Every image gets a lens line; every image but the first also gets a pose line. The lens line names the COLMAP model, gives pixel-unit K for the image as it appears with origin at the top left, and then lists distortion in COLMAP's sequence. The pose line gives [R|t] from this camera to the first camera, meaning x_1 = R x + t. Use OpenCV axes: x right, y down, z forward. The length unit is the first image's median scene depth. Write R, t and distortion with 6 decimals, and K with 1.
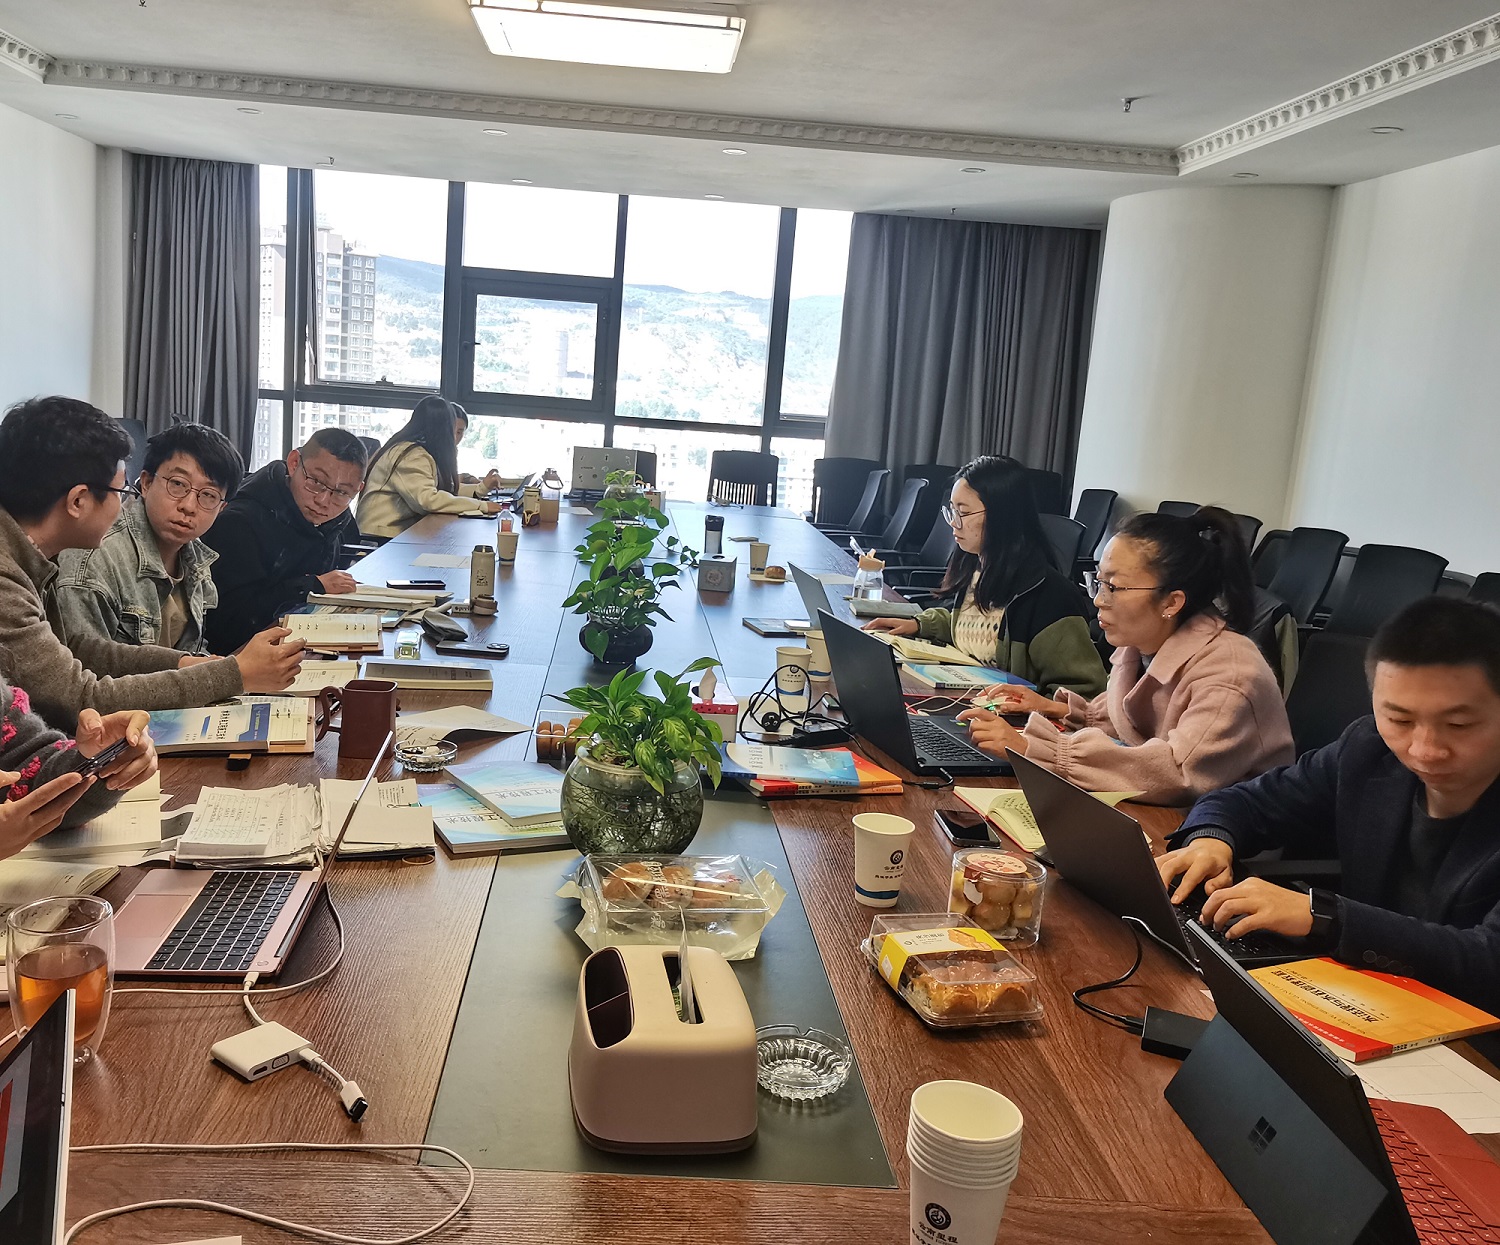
lens RADIAL K [[1315.6, 0, 723.2], [0, 1315.6, 618.8], [0, 0, 1]] dist [0.067001, -0.086577]
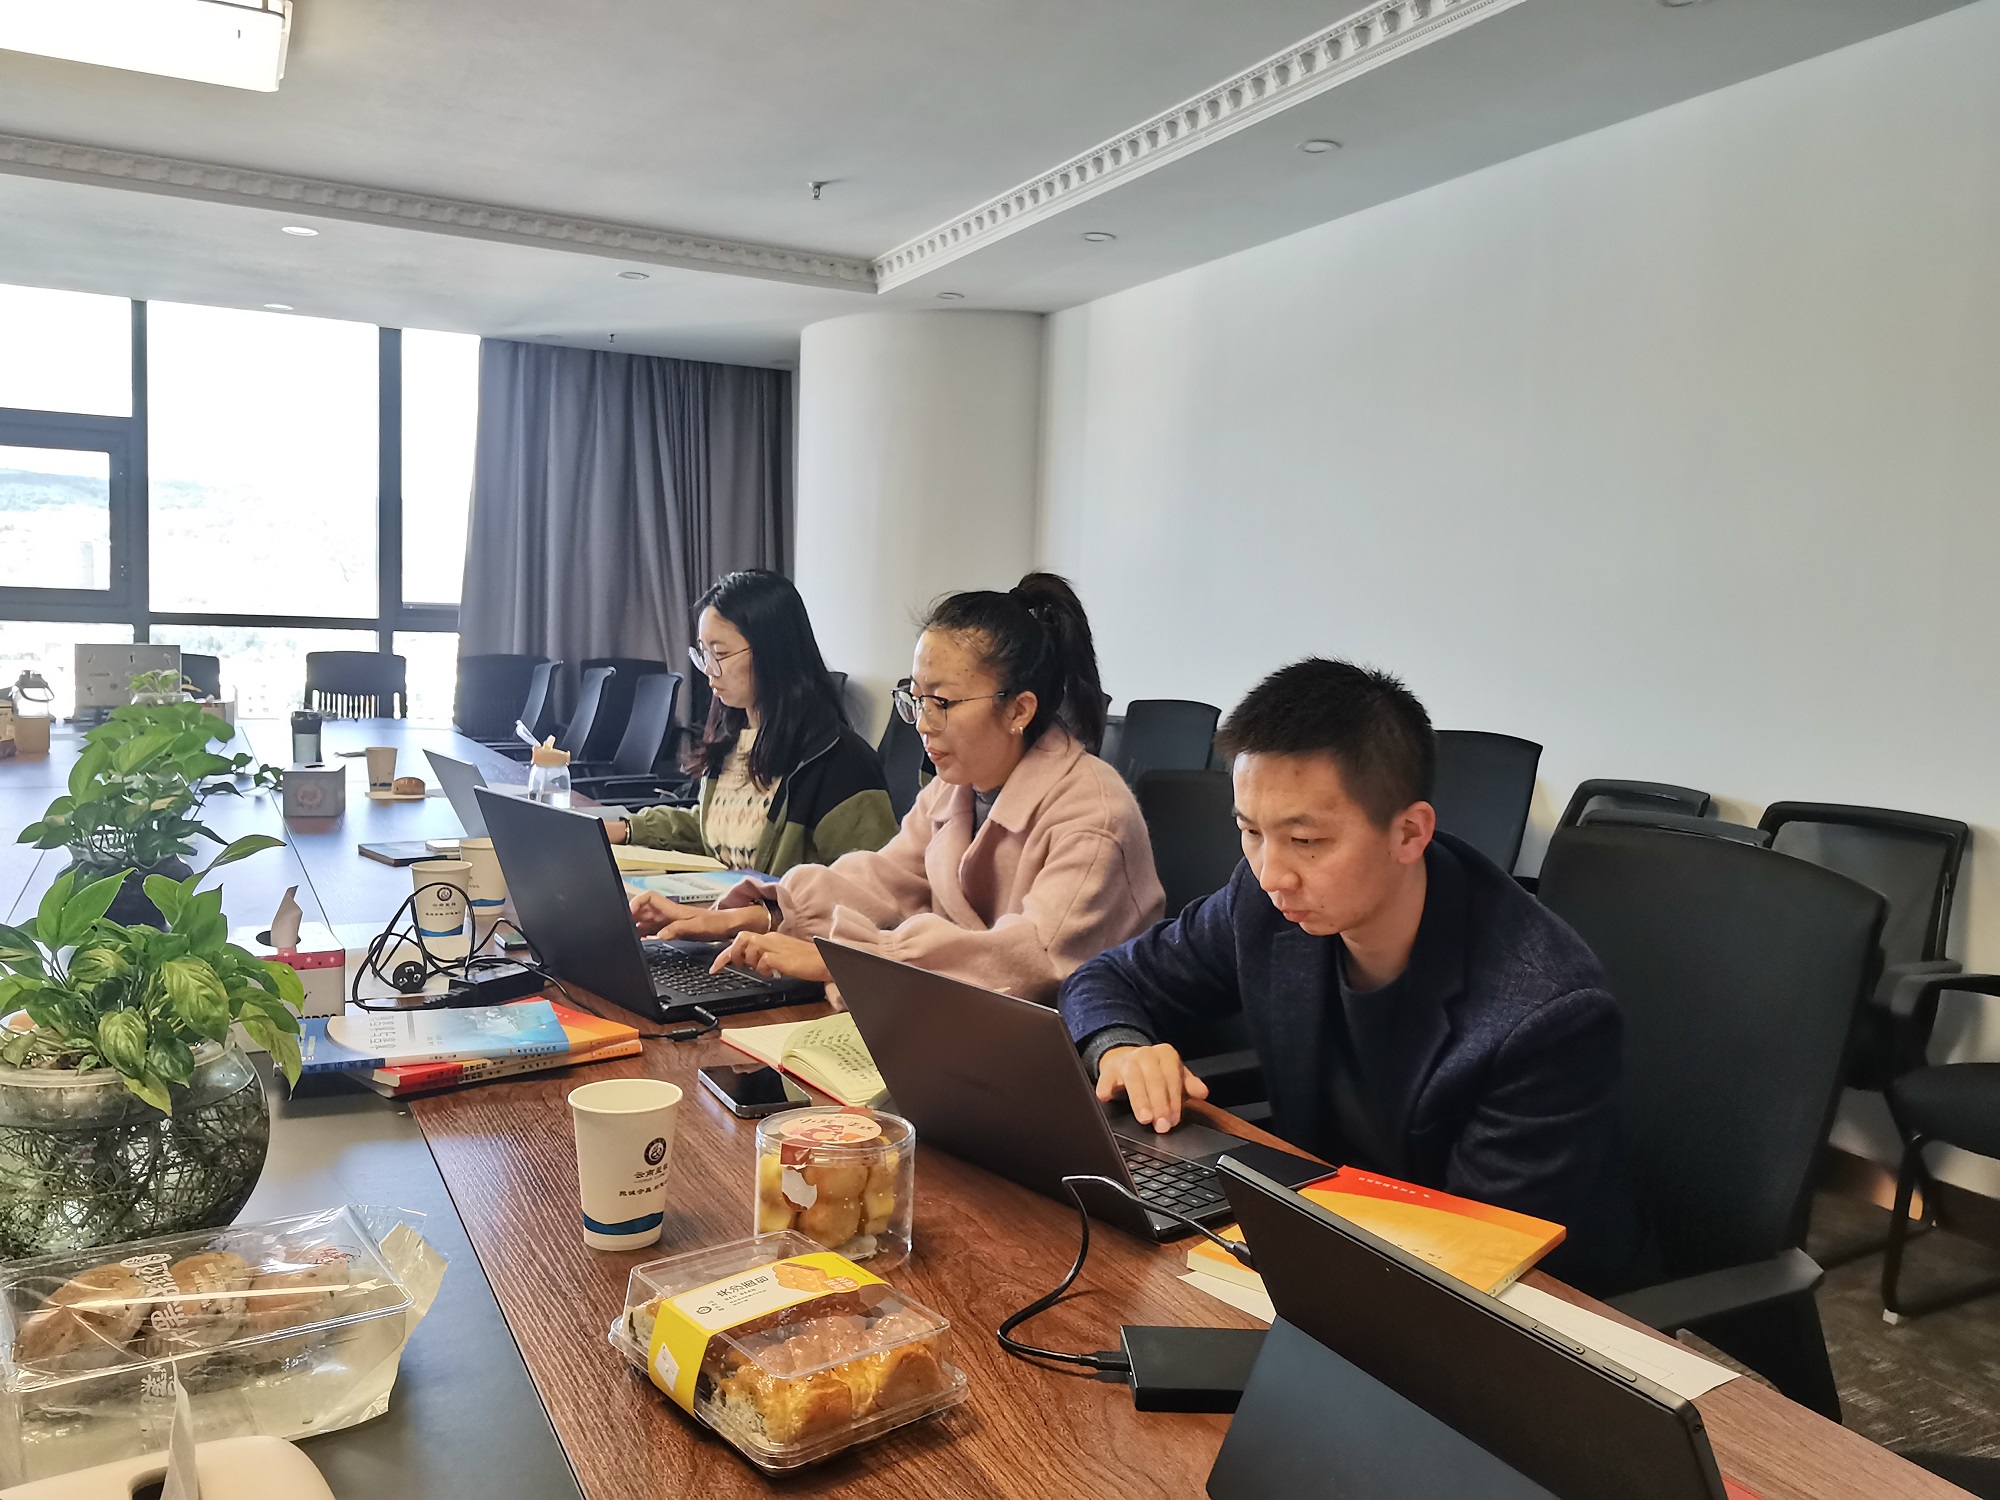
lens RADIAL K [[1542.3, 0, 999.1], [0, 1542.3, 725.7], [0, 0, 1]] dist [0.045939, -0.054682]
pose [[0.917668, -0.076301, 0.389953, 0.017101], [0.111688, 0.991355, -0.068856, 0.047235], [-0.381329, 0.106740, 0.918257, 0.241316]]
